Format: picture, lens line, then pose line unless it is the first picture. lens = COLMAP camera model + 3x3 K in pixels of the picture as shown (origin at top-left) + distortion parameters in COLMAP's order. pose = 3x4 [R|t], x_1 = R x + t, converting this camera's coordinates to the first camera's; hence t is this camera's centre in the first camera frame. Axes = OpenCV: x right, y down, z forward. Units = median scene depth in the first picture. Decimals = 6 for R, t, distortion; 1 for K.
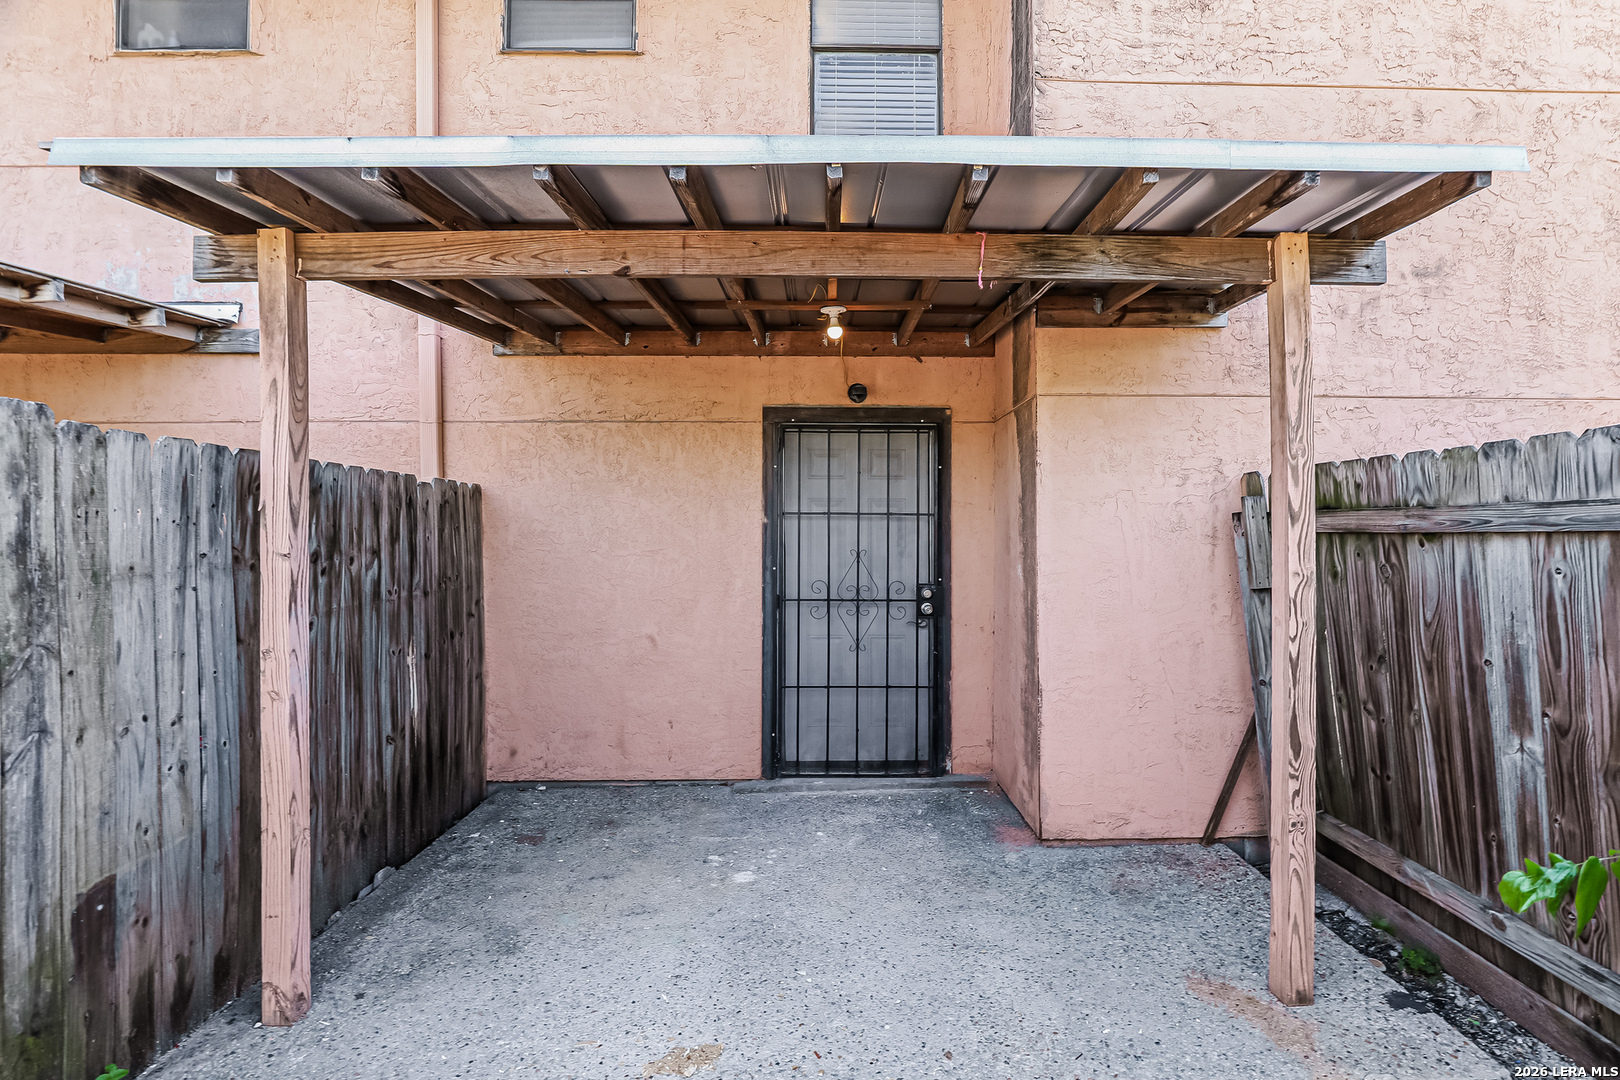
lens RADIAL K [[728.0, 0, 814.3], [0, 728.0, 531.8], [0, 0, 1]] dist [-0.032697, 0.010557]
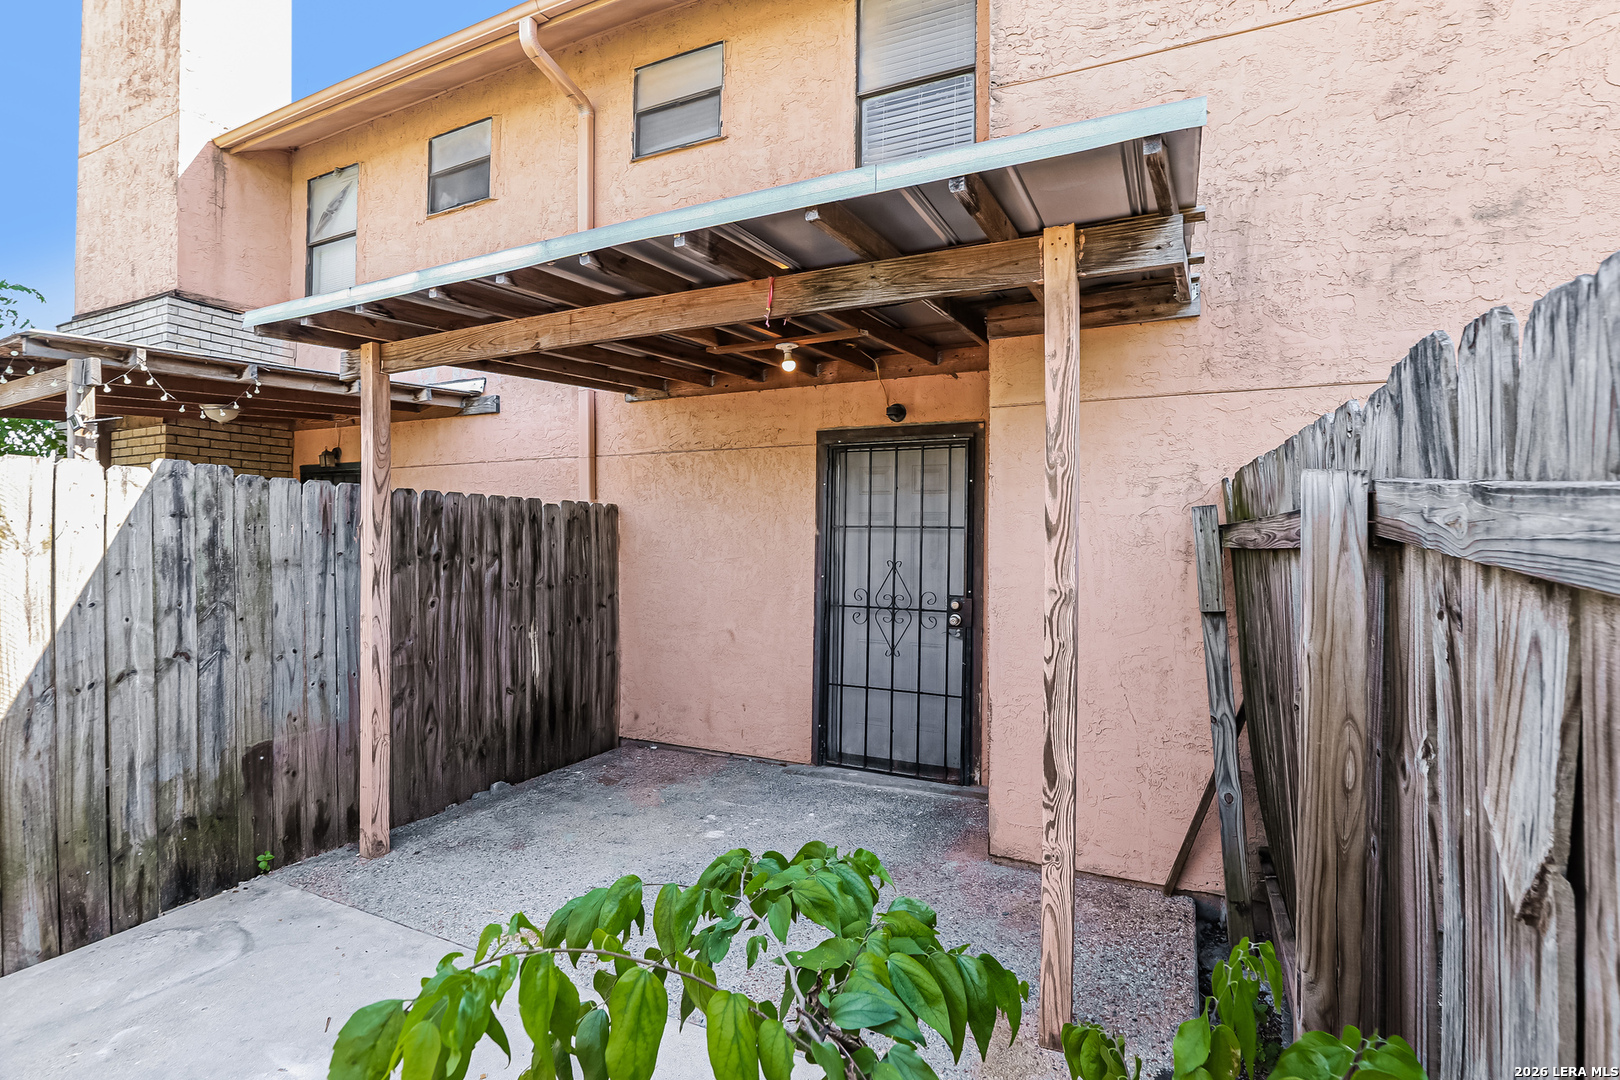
lens RADIAL K [[728.0, 0, 875.5], [0, 728.0, 546.4], [0, 0, 1]] dist [-0.032697, 0.010557]
pose [[0.910196, 0.010486, -0.414045, 0.574114], [-0.009536, 0.999945, 0.004361, -0.001024], [0.414068, -0.000021, 0.910246, 0.027282]]
